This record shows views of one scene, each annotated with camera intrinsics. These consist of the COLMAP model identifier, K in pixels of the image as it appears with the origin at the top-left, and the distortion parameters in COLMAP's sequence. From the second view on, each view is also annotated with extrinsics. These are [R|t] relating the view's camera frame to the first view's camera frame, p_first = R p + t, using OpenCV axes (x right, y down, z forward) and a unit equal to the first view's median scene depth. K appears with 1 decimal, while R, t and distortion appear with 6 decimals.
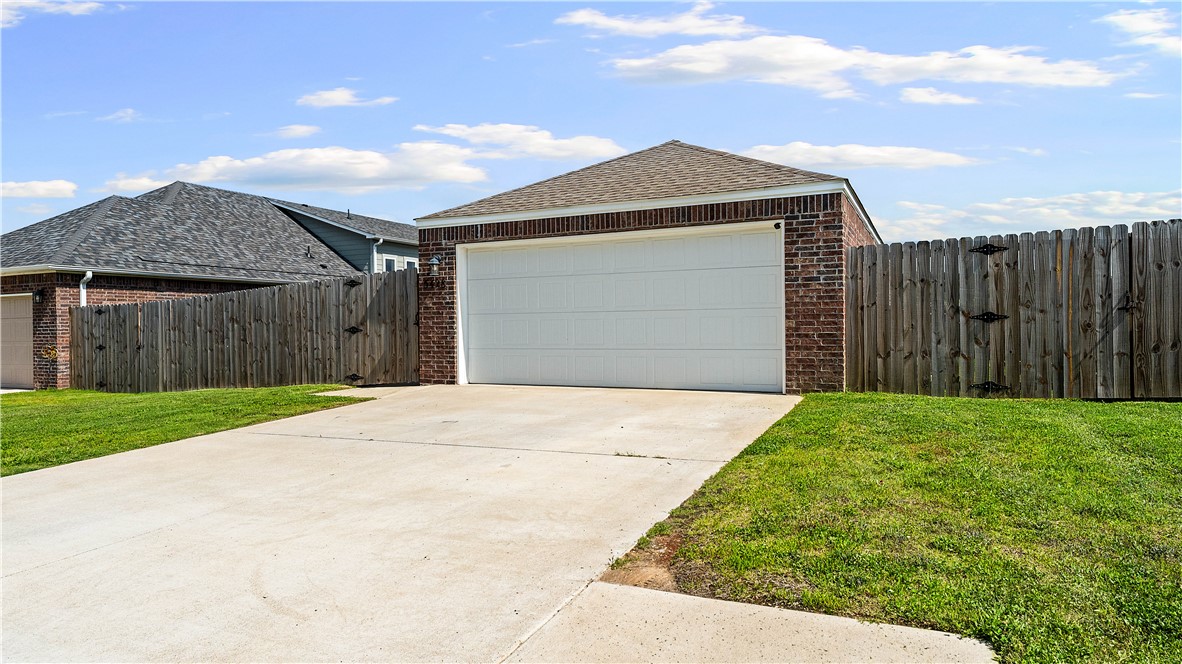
lens RADIAL K [[726.7, 0, 591.0], [0, 726.7, 332.0], [0, 0, 1]] dist [-0.000128, -0.000140]
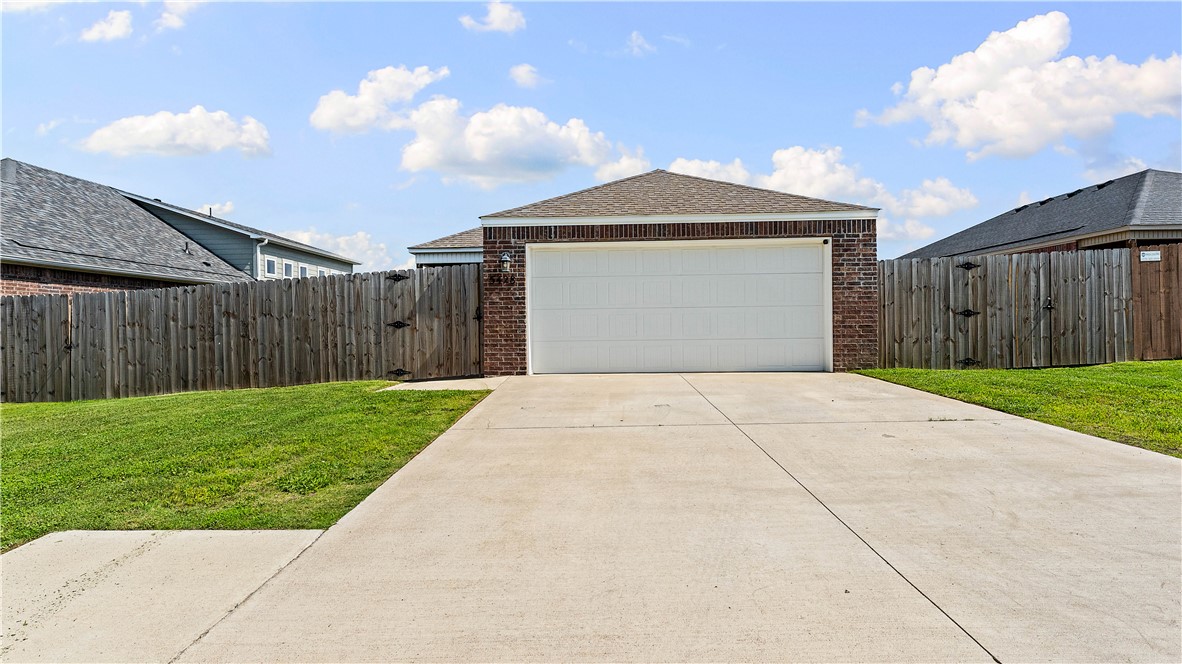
lens RADIAL K [[580.4, 0, 591.0], [0, 580.4, 332.0], [0, 0, 1]] dist [-0.000948, 0.000086]
pose [[0.915762, -0.002896, 0.401711, -0.449835], [0.005254, 0.999975, -0.004769, 0.013978], [-0.401687, 0.006478, 0.915754, 0.188386]]
